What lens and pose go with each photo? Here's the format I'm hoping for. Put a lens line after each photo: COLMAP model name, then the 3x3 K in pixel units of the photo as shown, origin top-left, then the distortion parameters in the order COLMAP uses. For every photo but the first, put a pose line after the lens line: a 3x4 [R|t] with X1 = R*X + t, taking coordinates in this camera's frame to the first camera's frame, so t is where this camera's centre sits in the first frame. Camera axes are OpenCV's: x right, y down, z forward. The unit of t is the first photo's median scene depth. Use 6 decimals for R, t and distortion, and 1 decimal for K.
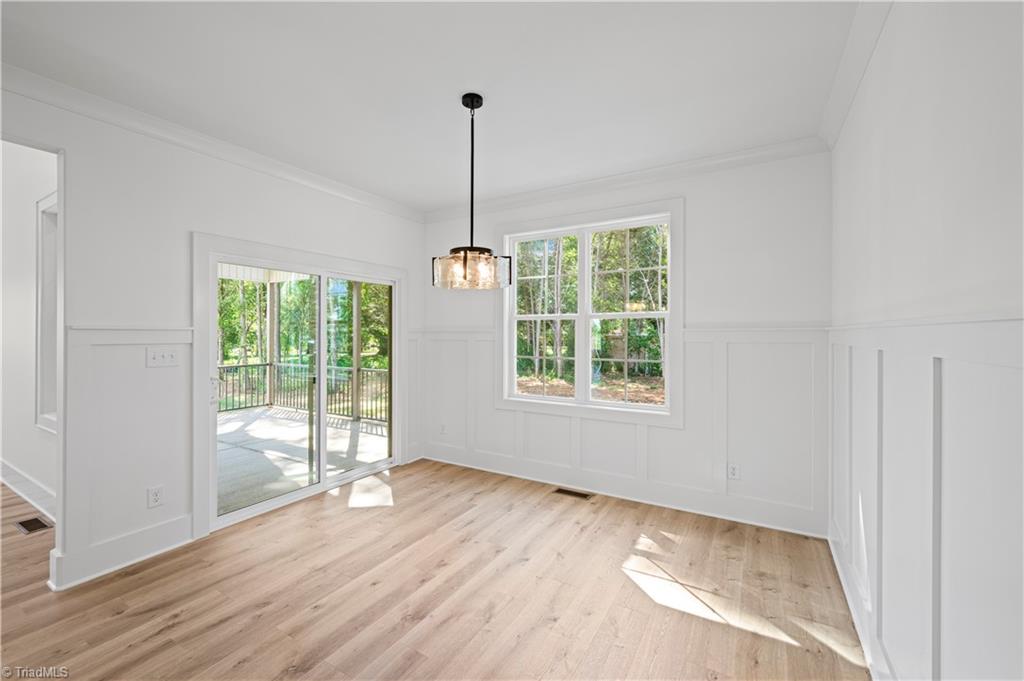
lens RADIAL K [[416.5, 0, 513.8], [0, 416.5, 335.2], [0, 0, 1]] dist [0.001402, 0.000086]
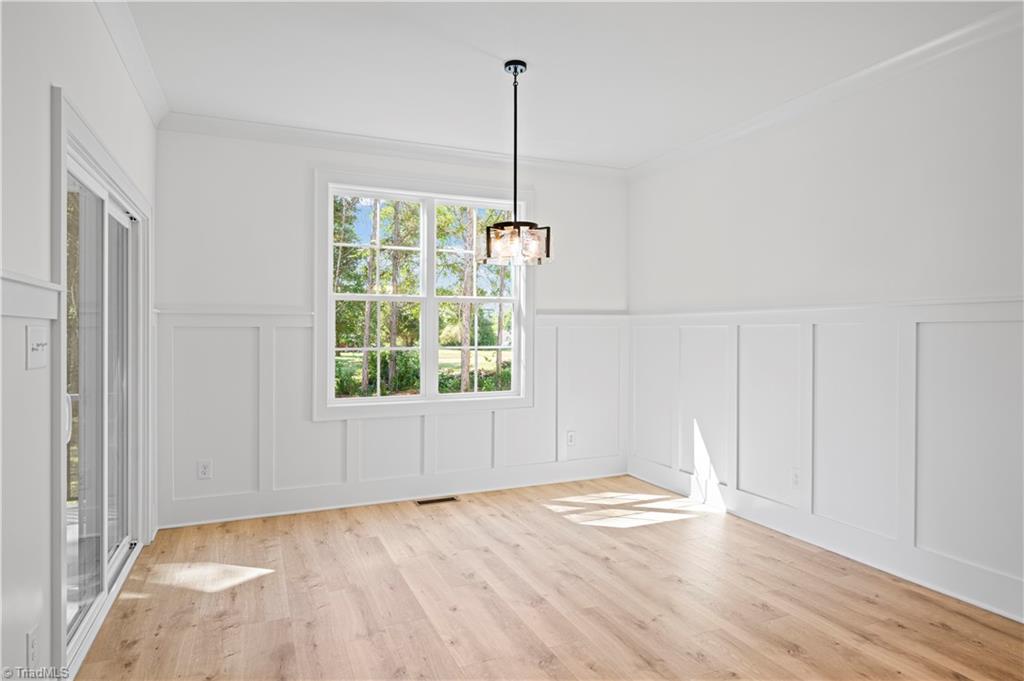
lens RADIAL K [[603.5, 0, 523.8], [0, 603.5, 313.0], [0, 0, 1]] dist [-0.008734, -0.001046]
pose [[0.572822, 0.025765, 0.819275, -0.868253], [0.004067, 0.999404, -0.034273, 0.033018], [-0.819670, 0.022965, 0.572376, 0.128299]]
